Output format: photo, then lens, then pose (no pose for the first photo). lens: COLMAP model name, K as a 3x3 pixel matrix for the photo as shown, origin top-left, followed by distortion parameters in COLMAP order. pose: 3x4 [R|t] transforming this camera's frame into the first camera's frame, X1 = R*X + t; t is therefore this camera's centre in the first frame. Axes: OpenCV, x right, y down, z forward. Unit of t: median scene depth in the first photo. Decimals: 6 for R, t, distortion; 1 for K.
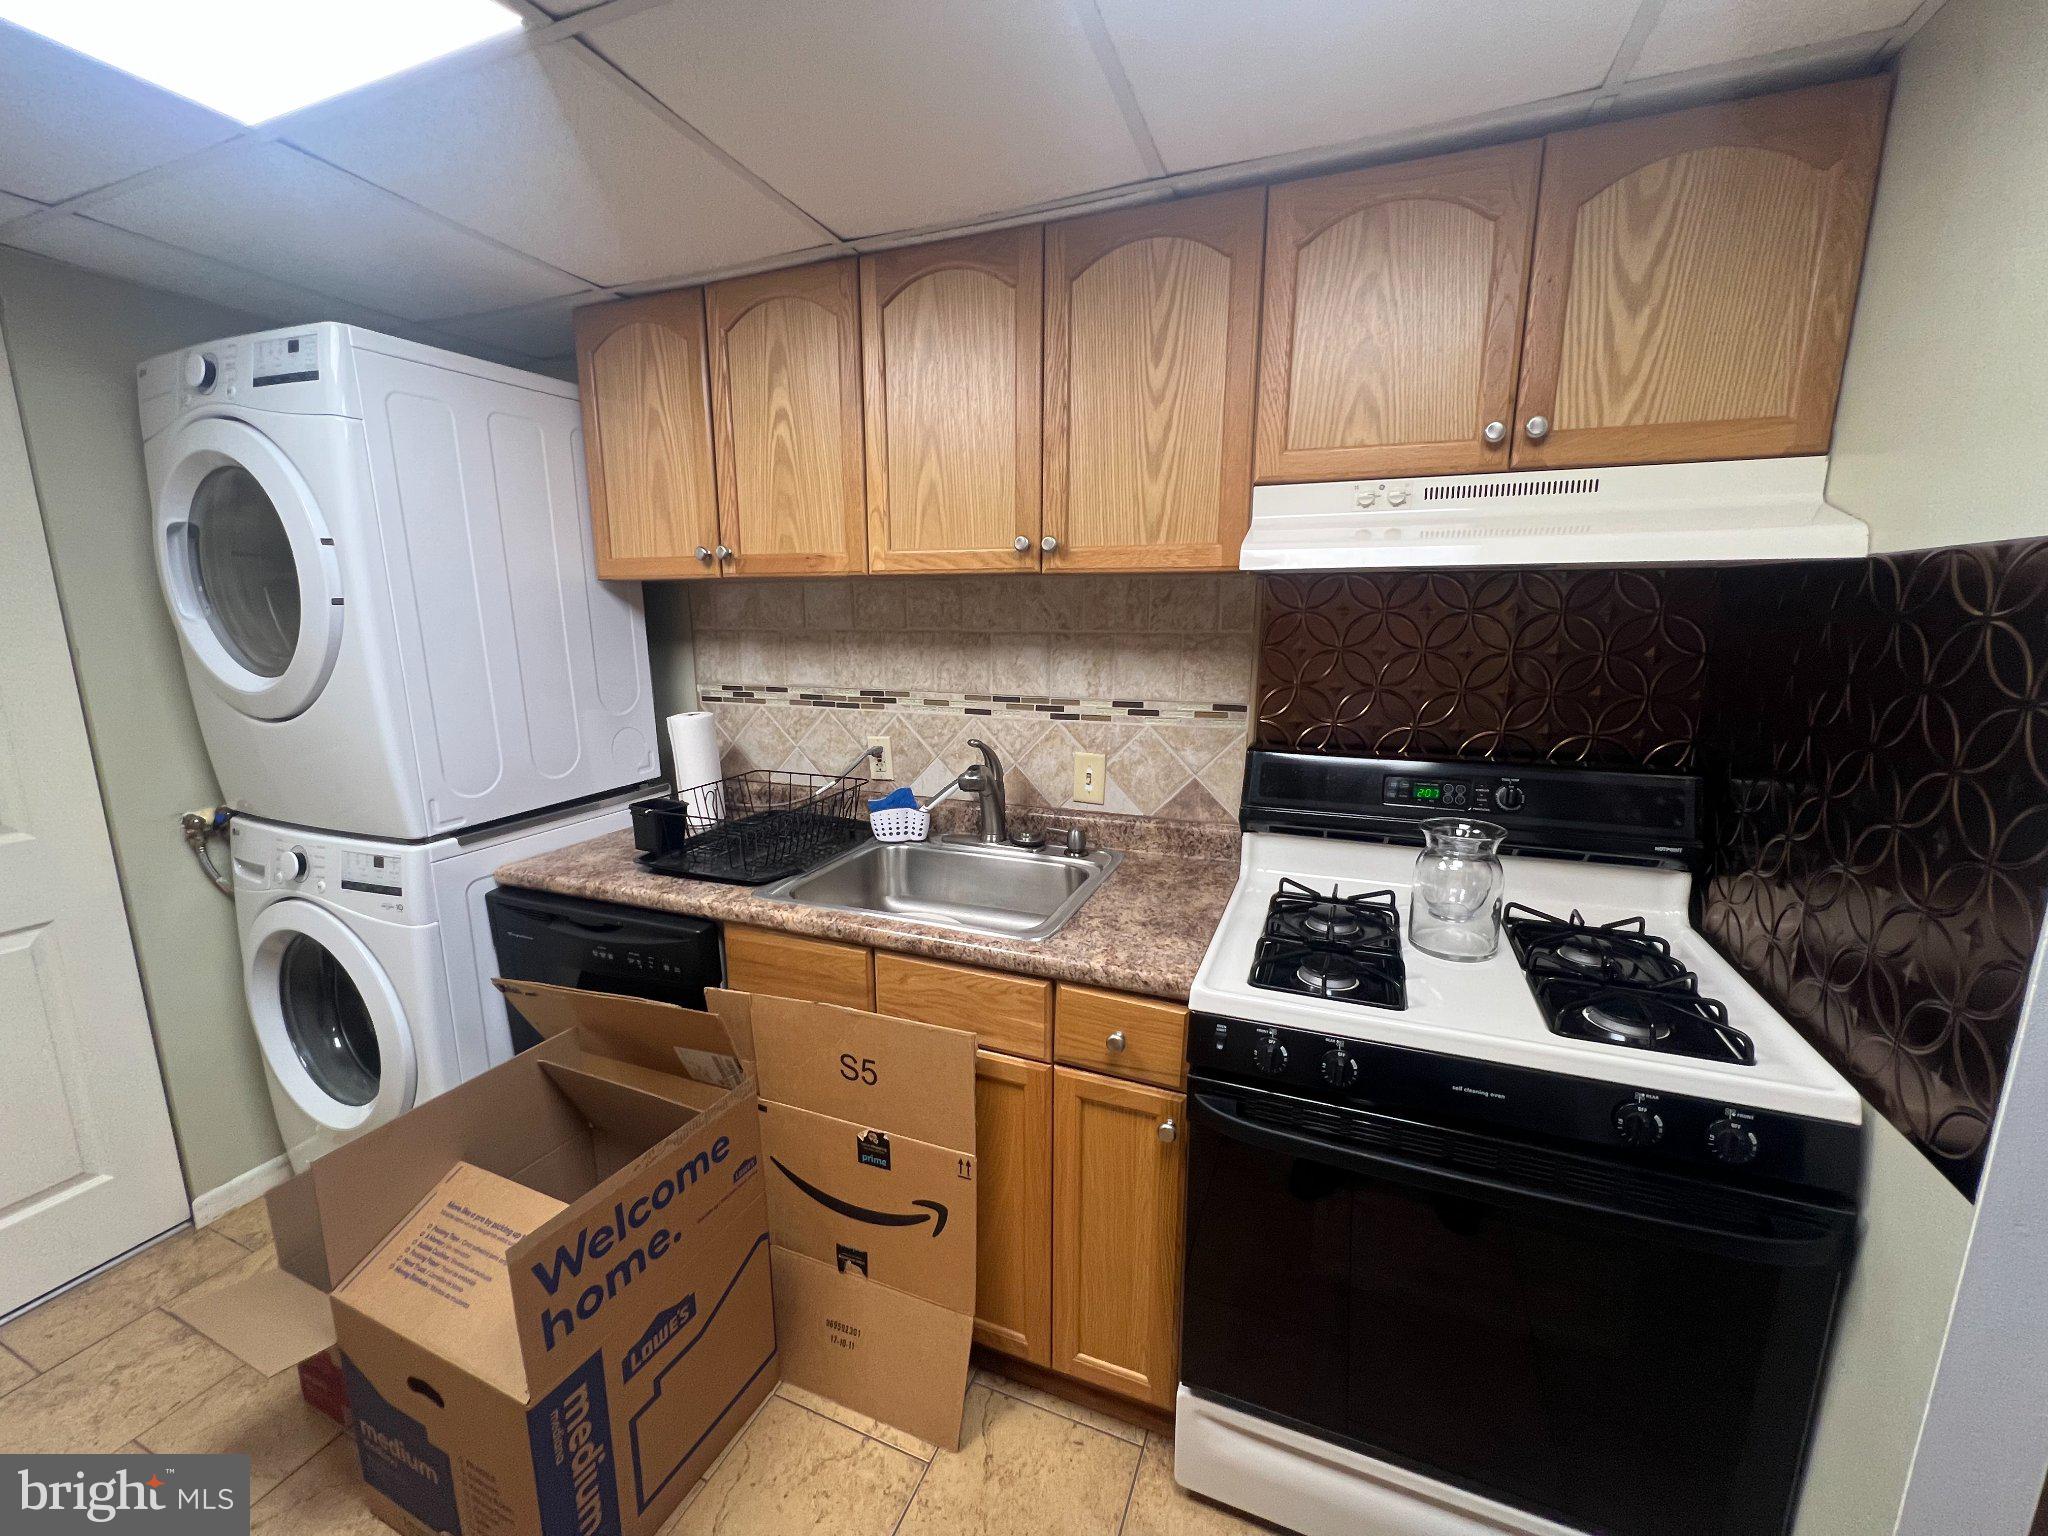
lens RADIAL K [[822.8, 0, 1025.1], [0, 822.8, 762.4], [0, 0, 1]] dist [-0.001528, 0.000276]
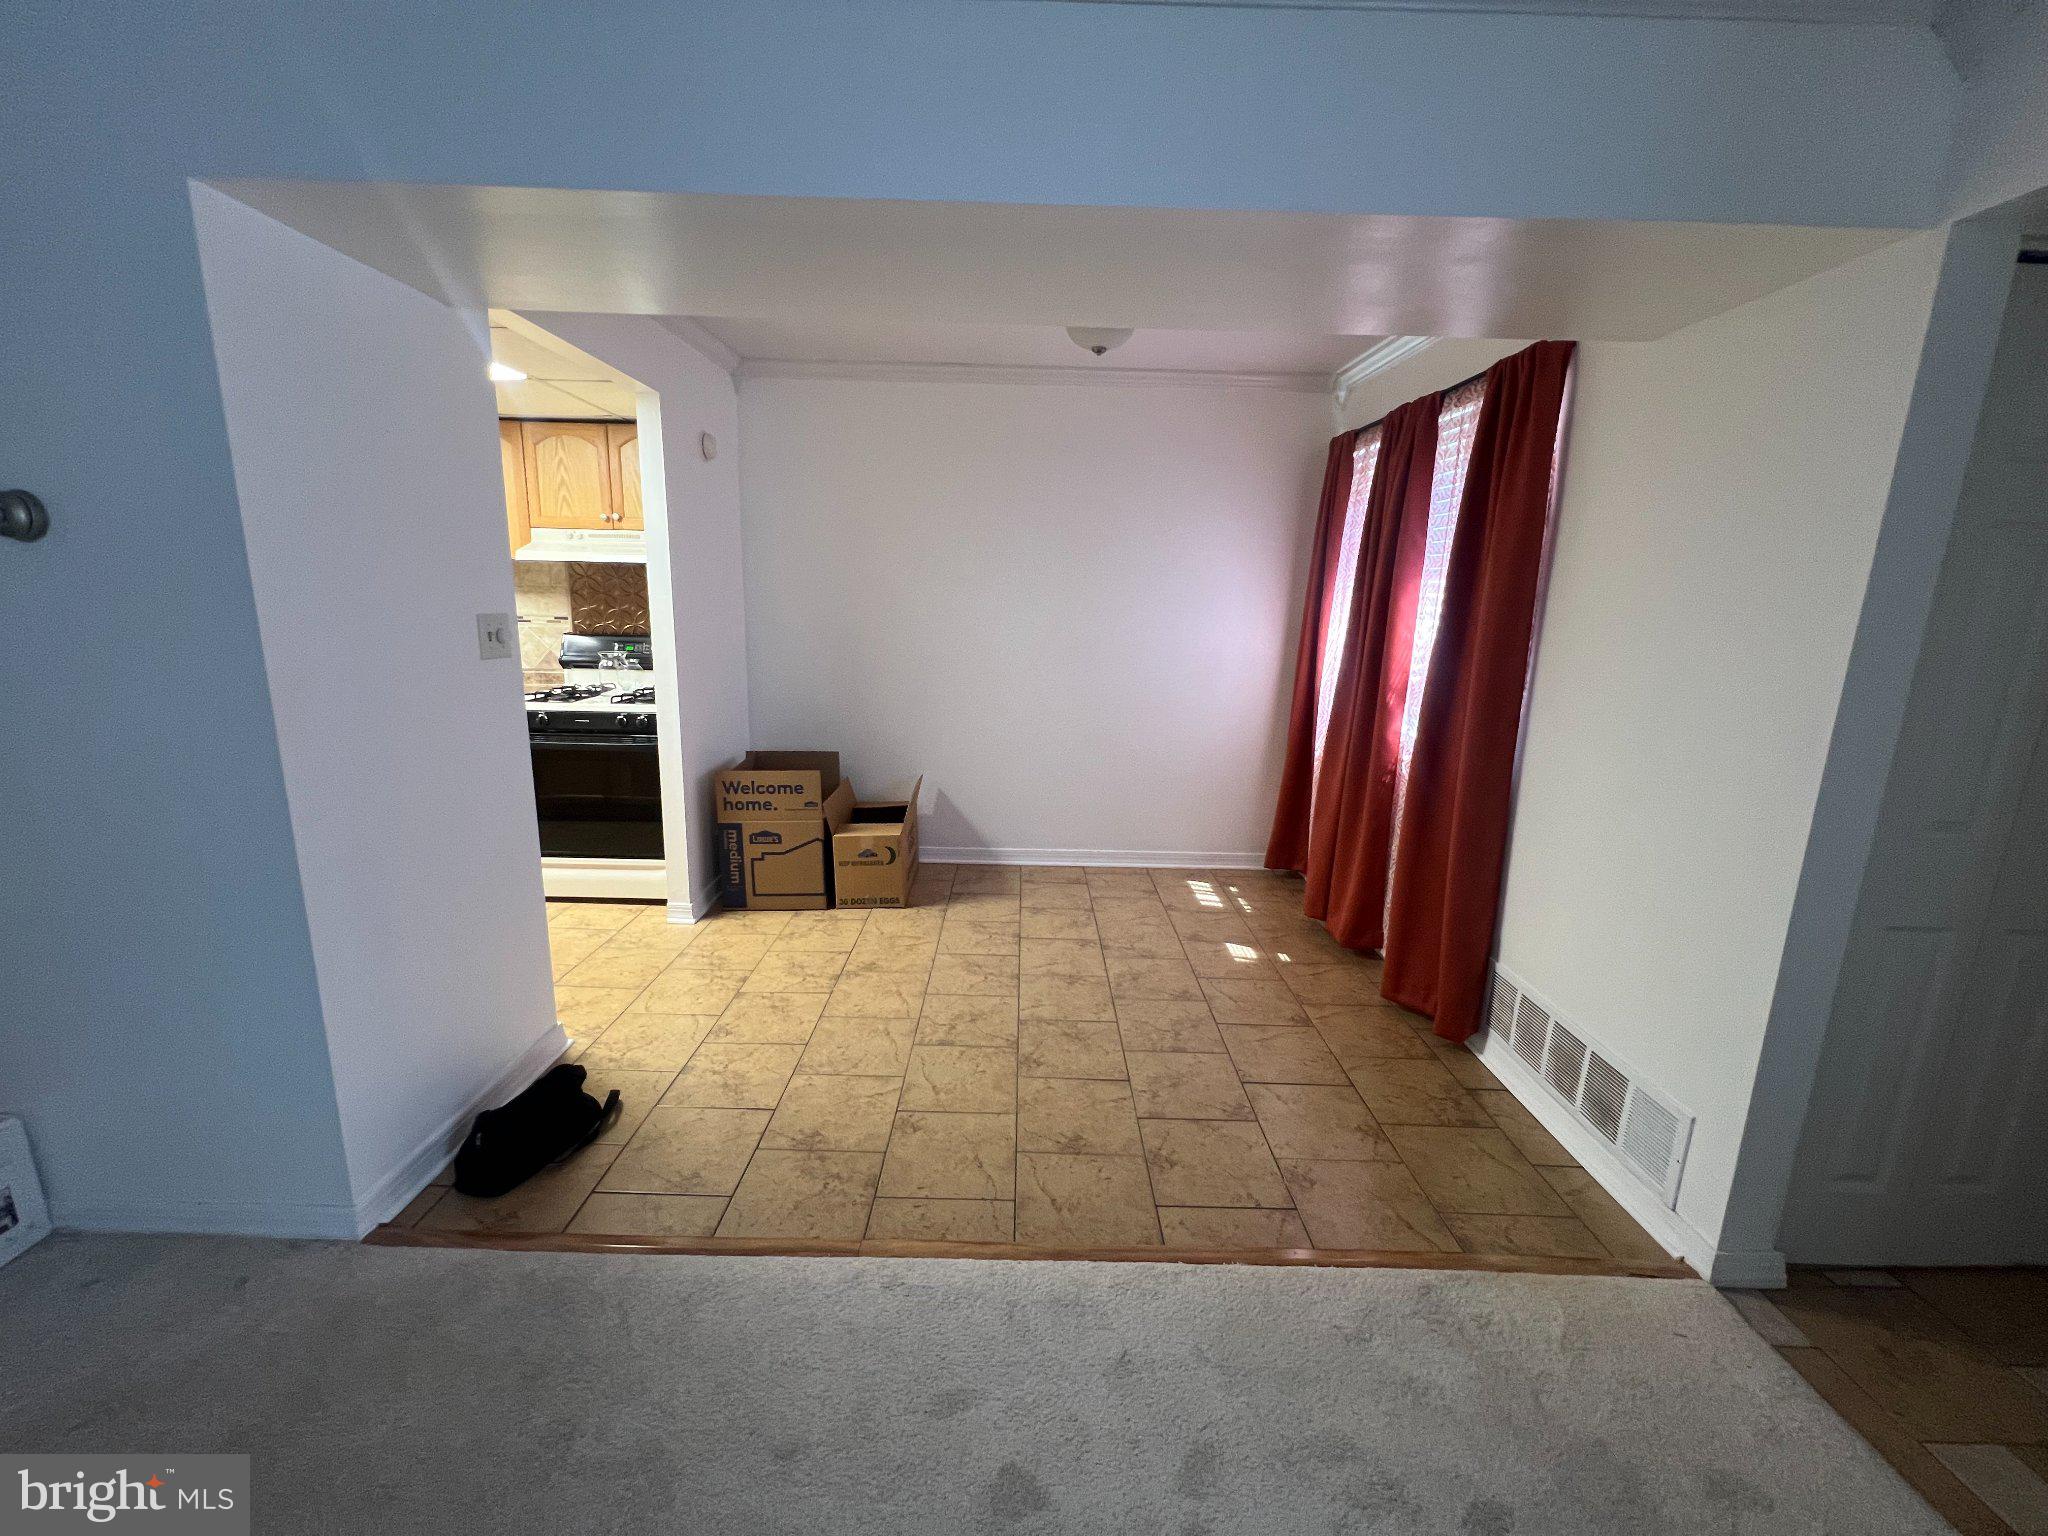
lens RADIAL K [[818.2, 0, 1020.6], [0, 818.2, 763.0], [0, 0, 1]] dist [-0.002349, 0.000230]
pose [[0.927757, -0.049815, 0.369845, 0.658940], [0.041704, 0.998683, 0.029899, 0.373242], [-0.370847, -0.012315, 0.928612, -1.863559]]
